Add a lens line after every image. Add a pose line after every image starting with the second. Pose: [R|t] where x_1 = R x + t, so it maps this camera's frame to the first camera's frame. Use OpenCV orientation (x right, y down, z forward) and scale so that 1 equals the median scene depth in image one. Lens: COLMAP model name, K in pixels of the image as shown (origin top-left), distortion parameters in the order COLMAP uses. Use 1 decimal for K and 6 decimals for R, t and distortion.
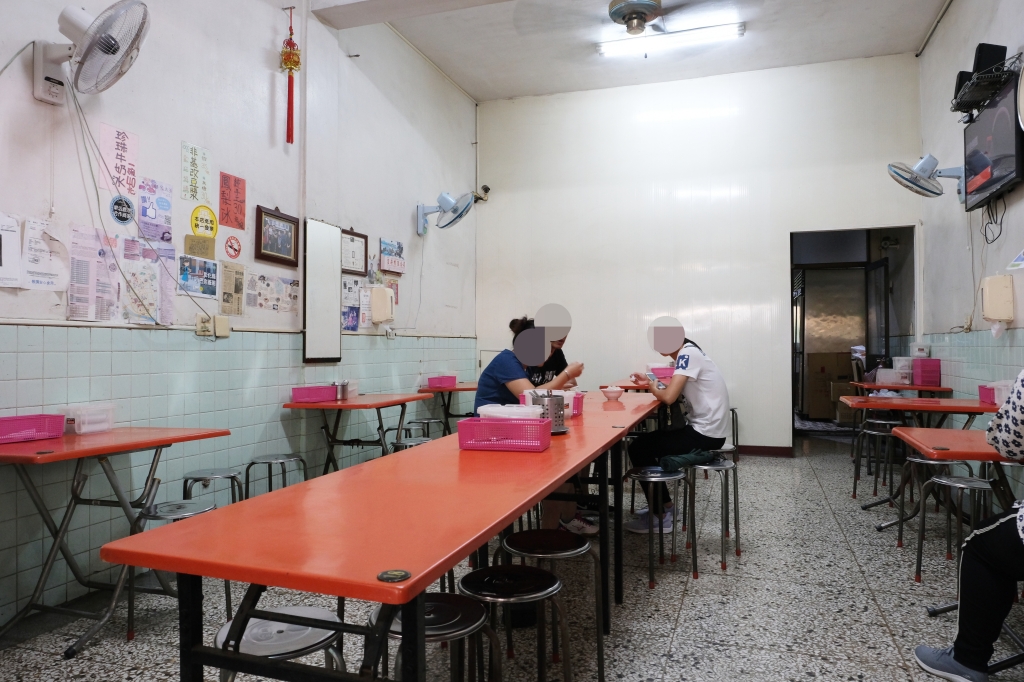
lens RADIAL K [[696.6, 0, 512.0], [0, 696.6, 341.0], [0, 0, 1]] dist [0.001025, 0.000529]
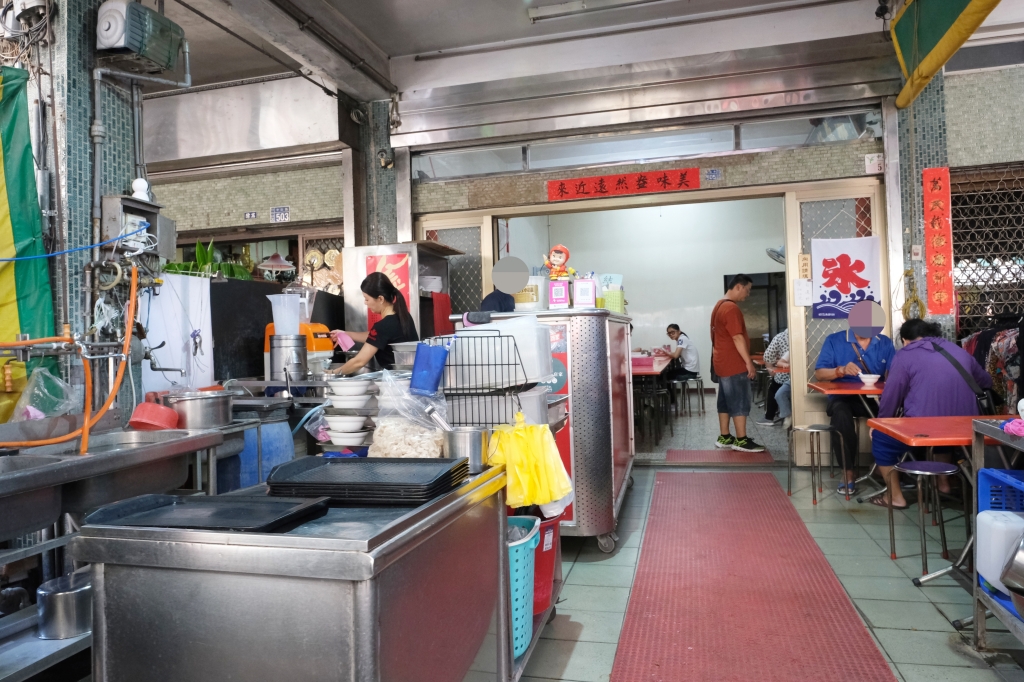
lens RADIAL K [[696.6, 0, 512.0], [0, 696.6, 341.0], [0, 0, 1]] dist [0.001025, 0.000529]
pose [[0.997392, -0.030754, 0.065295, -0.443712], [0.030604, 0.999526, 0.003295, 0.000380], [-0.065365, -0.001288, 0.997861, -1.240564]]
